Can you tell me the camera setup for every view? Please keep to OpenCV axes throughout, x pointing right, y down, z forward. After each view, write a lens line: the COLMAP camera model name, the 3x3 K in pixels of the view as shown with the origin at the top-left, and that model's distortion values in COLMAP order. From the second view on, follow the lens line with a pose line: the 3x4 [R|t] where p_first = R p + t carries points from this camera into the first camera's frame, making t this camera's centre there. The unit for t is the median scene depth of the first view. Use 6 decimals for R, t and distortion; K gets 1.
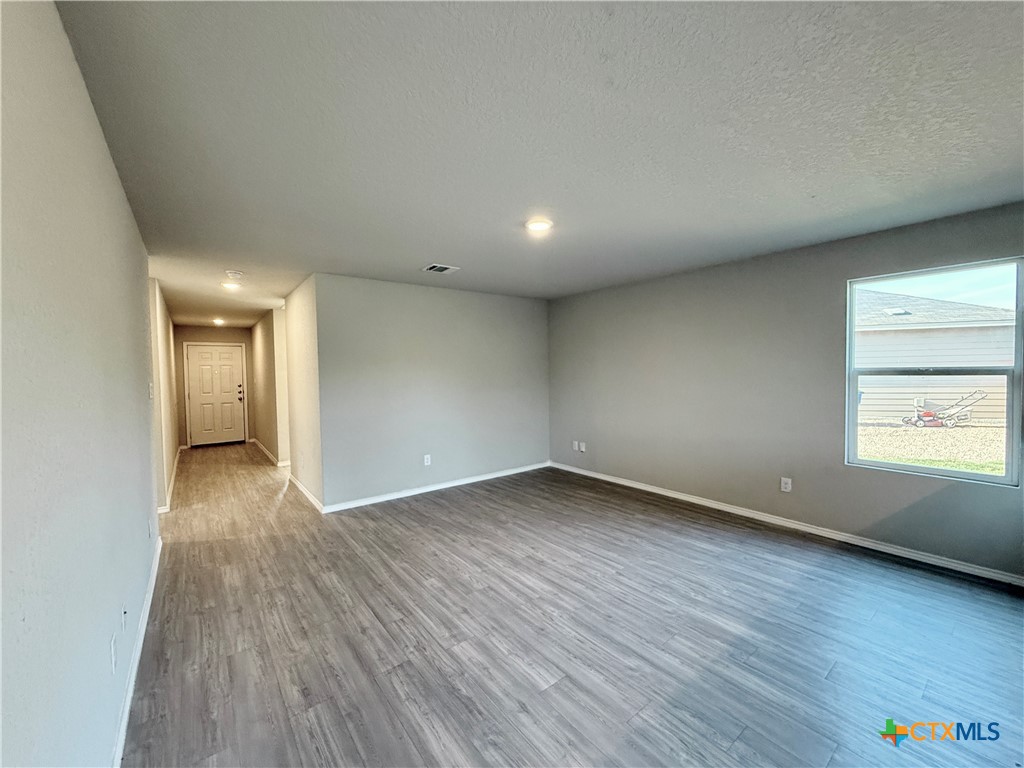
lens RADIAL K [[409.1, 0, 511.4], [0, 409.1, 383.8], [0, 0, 1]] dist [-0.000641, 0.001130]
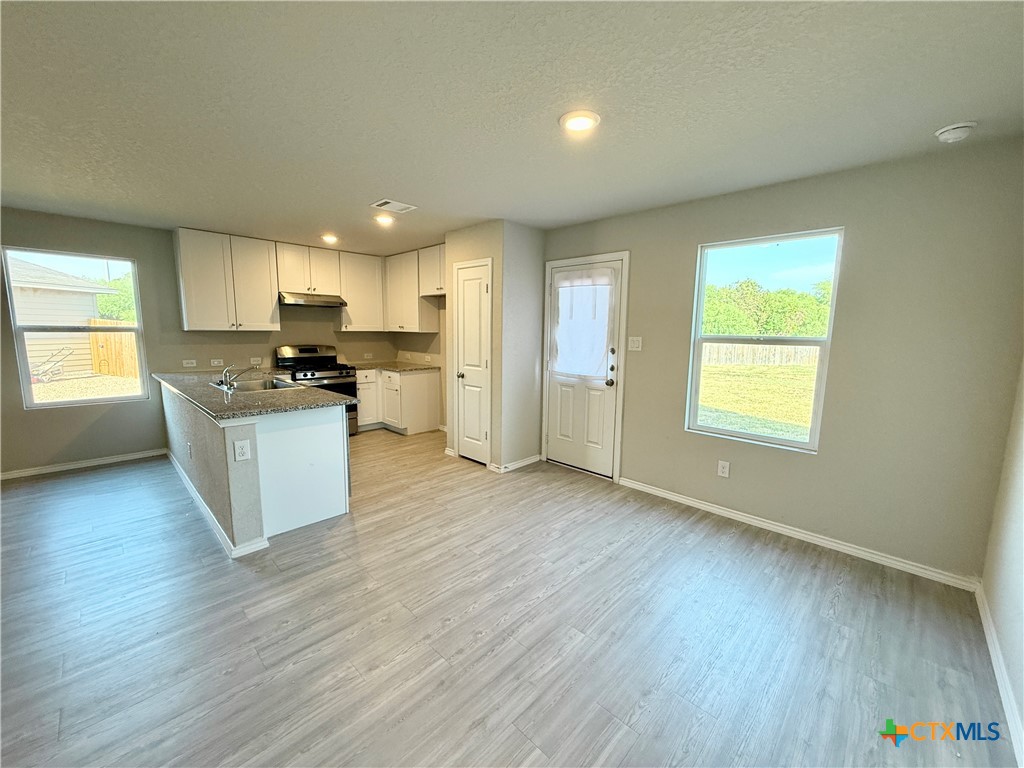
lens RADIAL K [[409.1, 0, 508.6], [0, 409.1, 383.9], [0, 0, 1]] dist [-0.000641, 0.001130]
pose [[-0.133053, -0.117847, 0.984078, -0.485872], [0.019358, 0.992407, 0.121461, 0.011003], [-0.990920, 0.035210, -0.129761, -0.198009]]
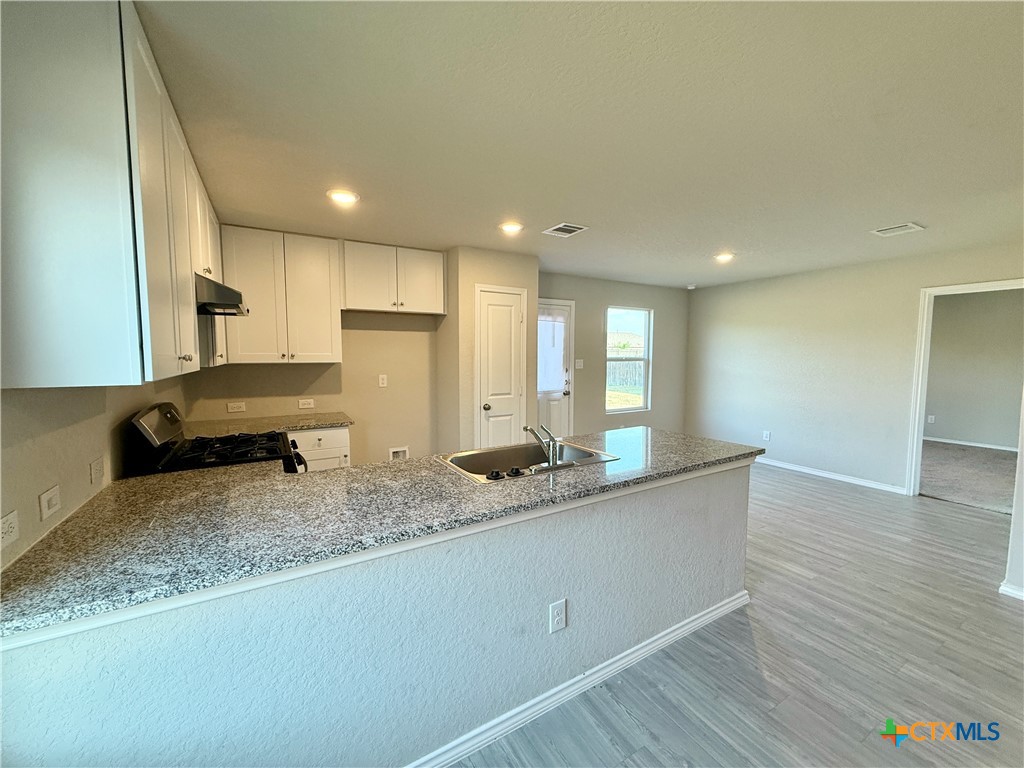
lens RADIAL K [[409.1, 0, 511.2], [0, 409.1, 383.9], [0, 0, 1]] dist [-0.000641, 0.001130]
pose [[-0.991401, 0.006060, 0.130722, 0.602256], [0.019646, 0.994498, 0.102896, -0.048628], [-0.129379, 0.104580, -0.986065, 0.941573]]
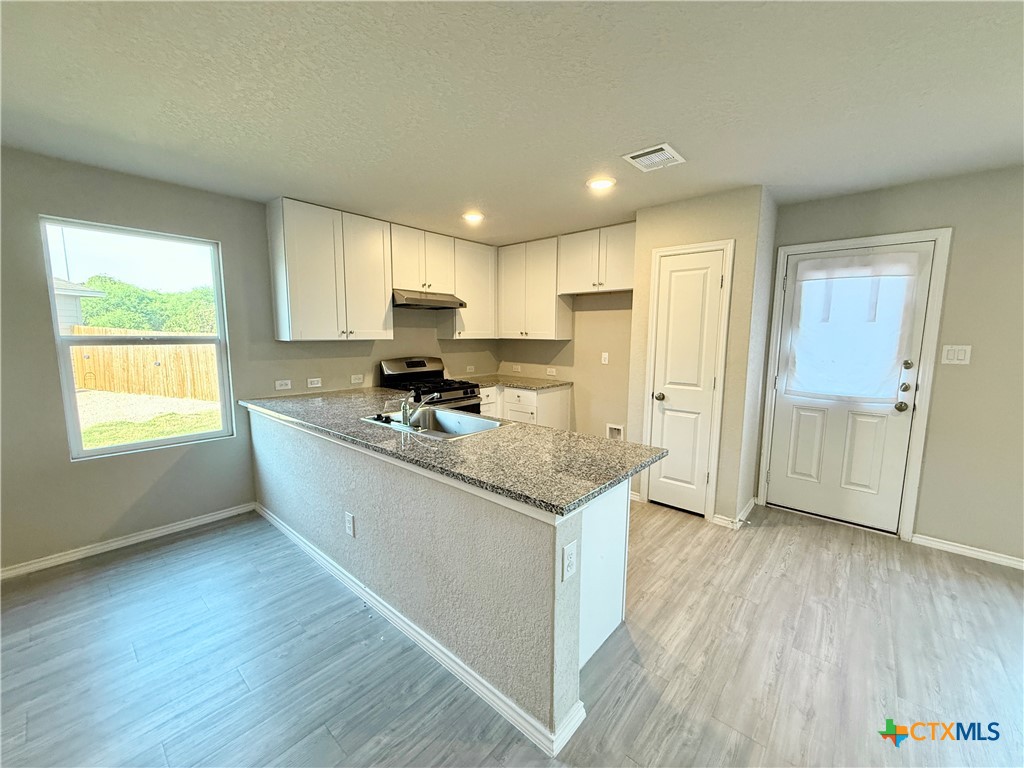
lens RADIAL K [[409.1, 0, 508.8], [0, 409.1, 384.0], [0, 0, 1]] dist [-0.000641, 0.001130]
pose [[-0.185248, -0.106263, 0.976930, -0.072536], [0.026983, 0.993211, 0.113151, -0.013180], [-0.982321, 0.047321, -0.181123, 0.322505]]
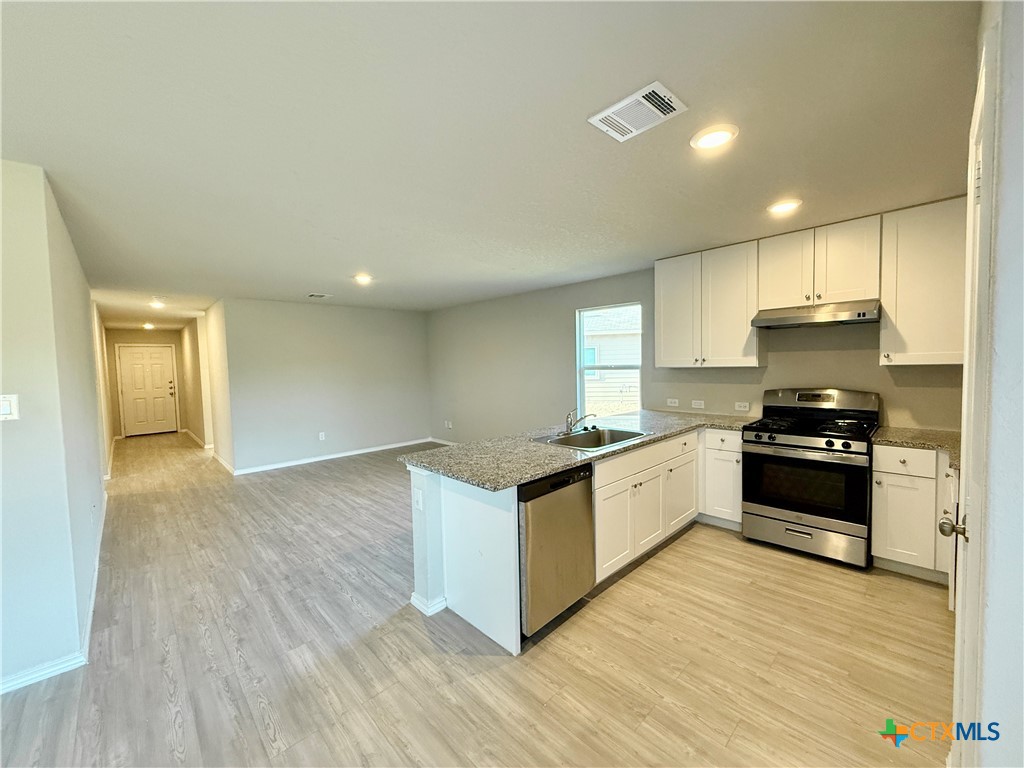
lens RADIAL K [[409.1, 0, 511.1], [0, 409.1, 384.3], [0, 0, 1]] dist [-0.000641, 0.001130]
pose [[0.995109, -0.015118, 0.097623, 0.400846], [0.013121, 0.999692, 0.021060, -0.001257], [-0.097912, -0.019676, 0.995001, -0.536401]]
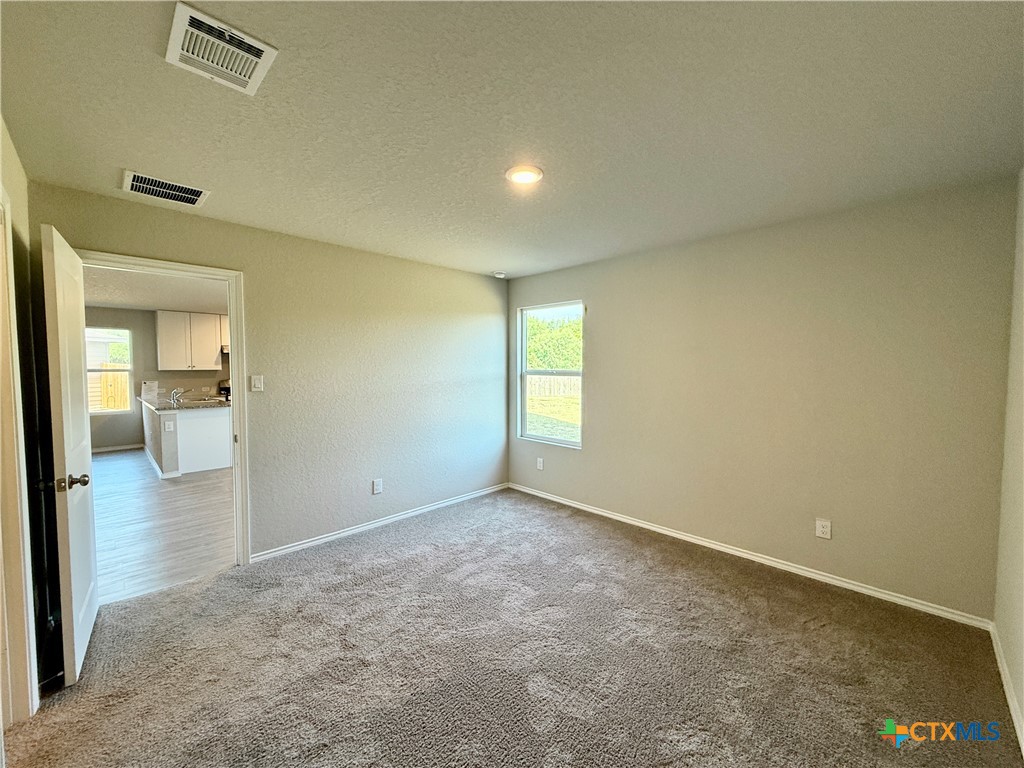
lens RADIAL K [[409.1, 0, 507.7], [0, 409.1, 385.0], [0, 0, 1]] dist [-0.000641, 0.001130]
pose [[-0.120327, -0.029494, 0.992296, -1.410573], [0.031037, 0.998958, 0.033456, 0.043268], [-0.992249, 0.034823, -0.119286, -0.917604]]
